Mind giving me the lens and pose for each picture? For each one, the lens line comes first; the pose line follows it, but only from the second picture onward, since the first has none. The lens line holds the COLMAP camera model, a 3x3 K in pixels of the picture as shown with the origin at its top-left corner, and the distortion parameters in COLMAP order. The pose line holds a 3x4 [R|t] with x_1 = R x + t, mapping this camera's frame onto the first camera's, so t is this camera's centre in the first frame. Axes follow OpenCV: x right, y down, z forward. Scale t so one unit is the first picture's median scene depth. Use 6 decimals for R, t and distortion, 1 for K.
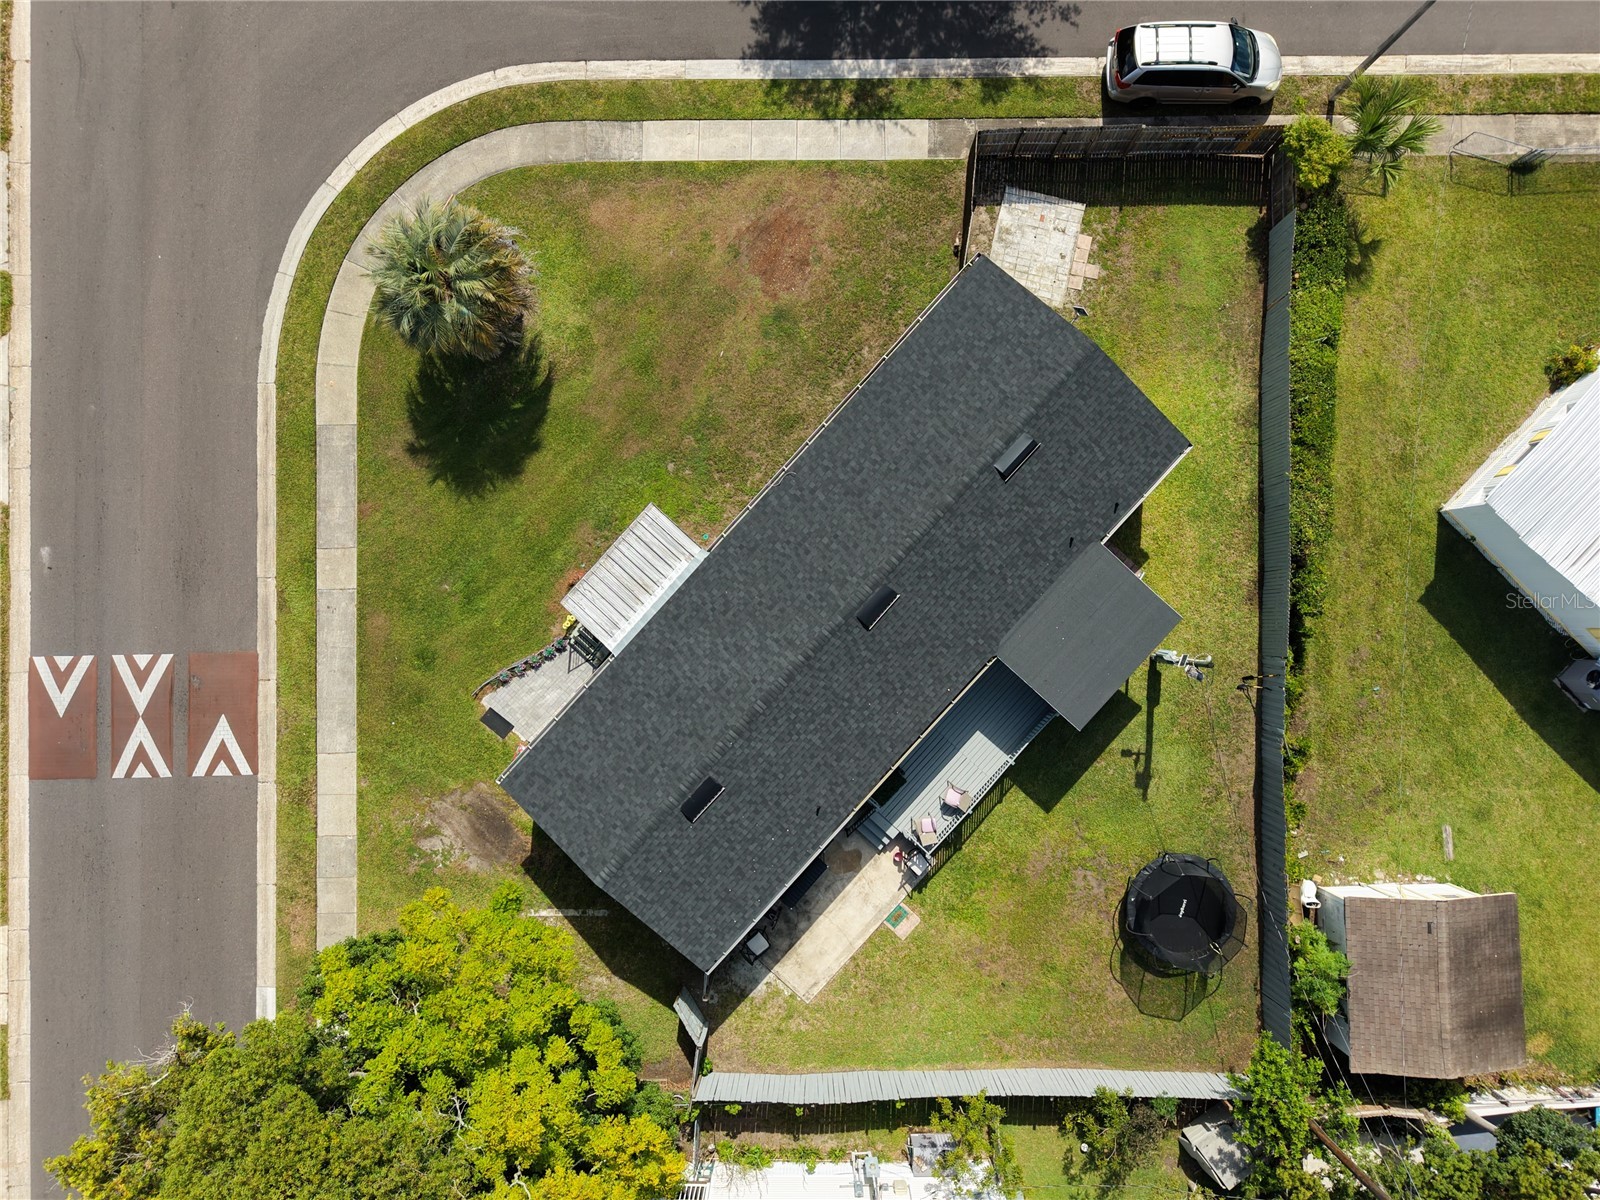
lens RADIAL K [[1104.9, 0, 799.8], [0, 1104.9, 607.3], [0, 0, 1]] dist [0.011298, -0.016657]
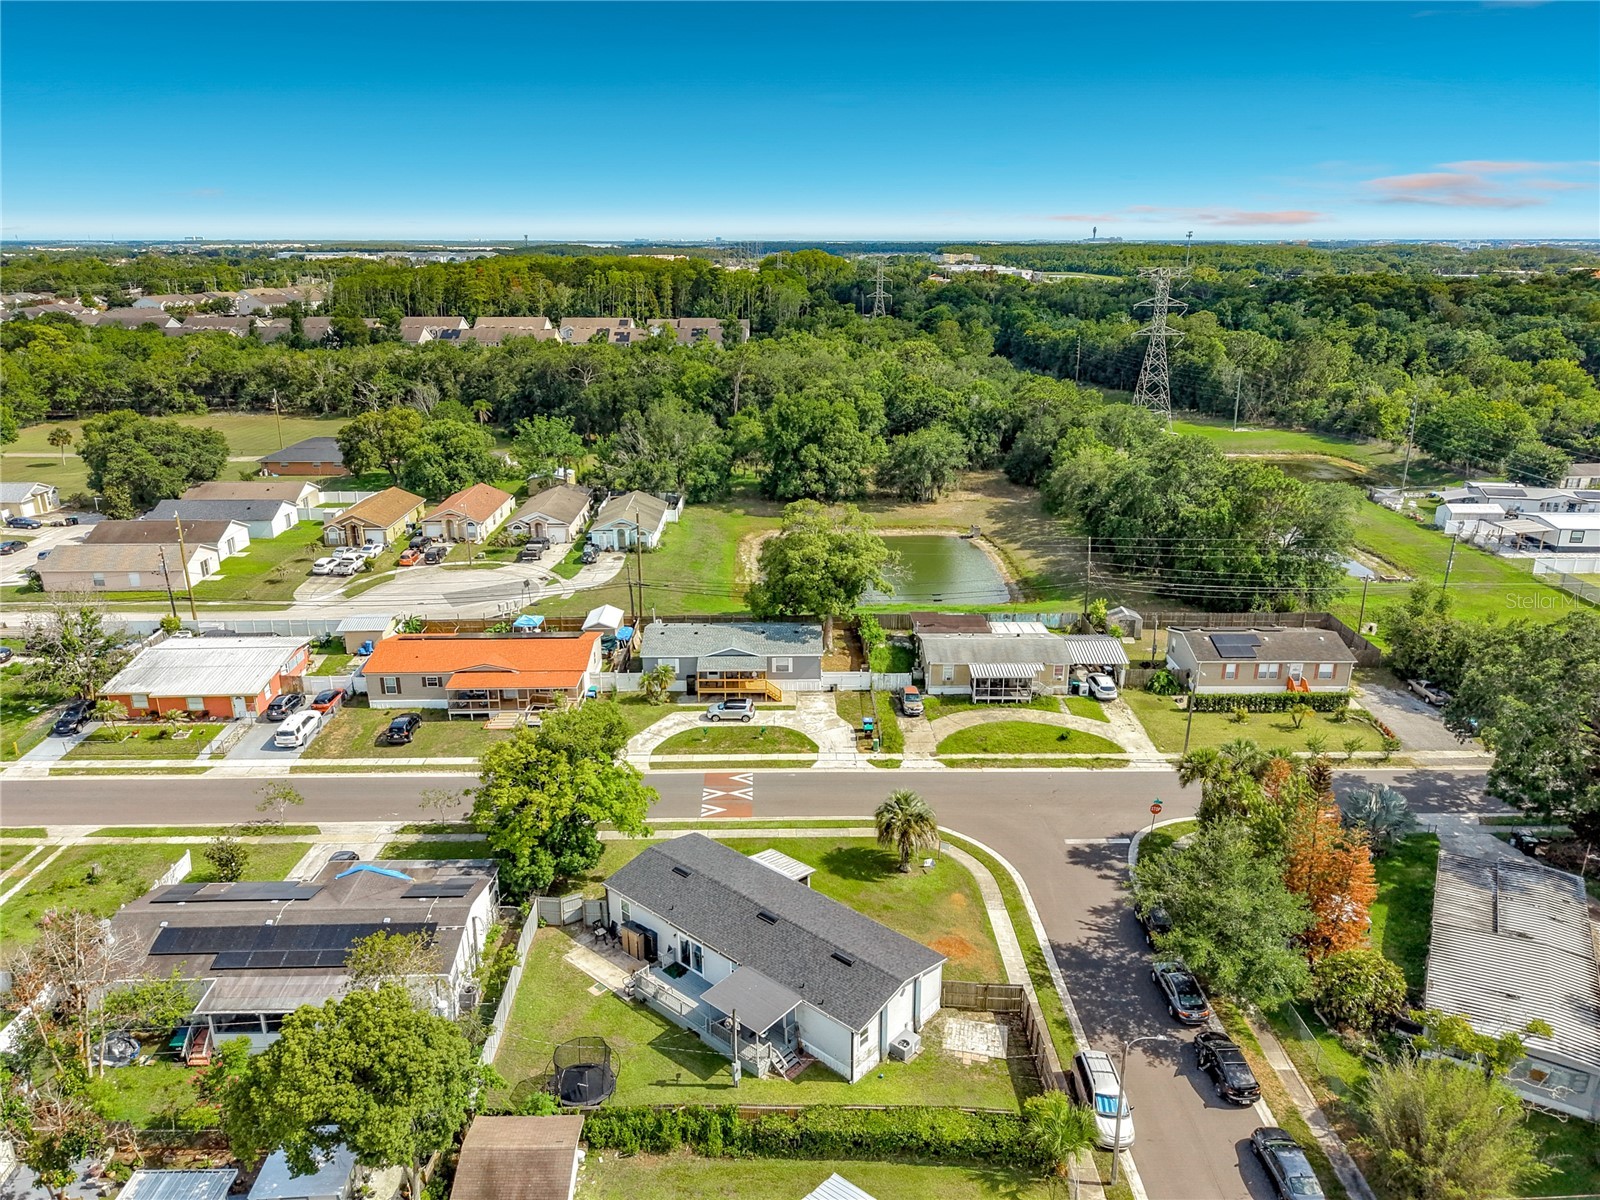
lens RADIAL K [[1104.9, 0, 801.6], [0, 1104.9, 600.5], [0, 0, 1]] dist [0.011298, -0.016657]
pose [[0.016907, 0.327337, -0.944756, 1.599037], [-0.999826, 0.012933, -0.013411, -0.039892], [0.007829, 0.944819, 0.327499, -0.213177]]
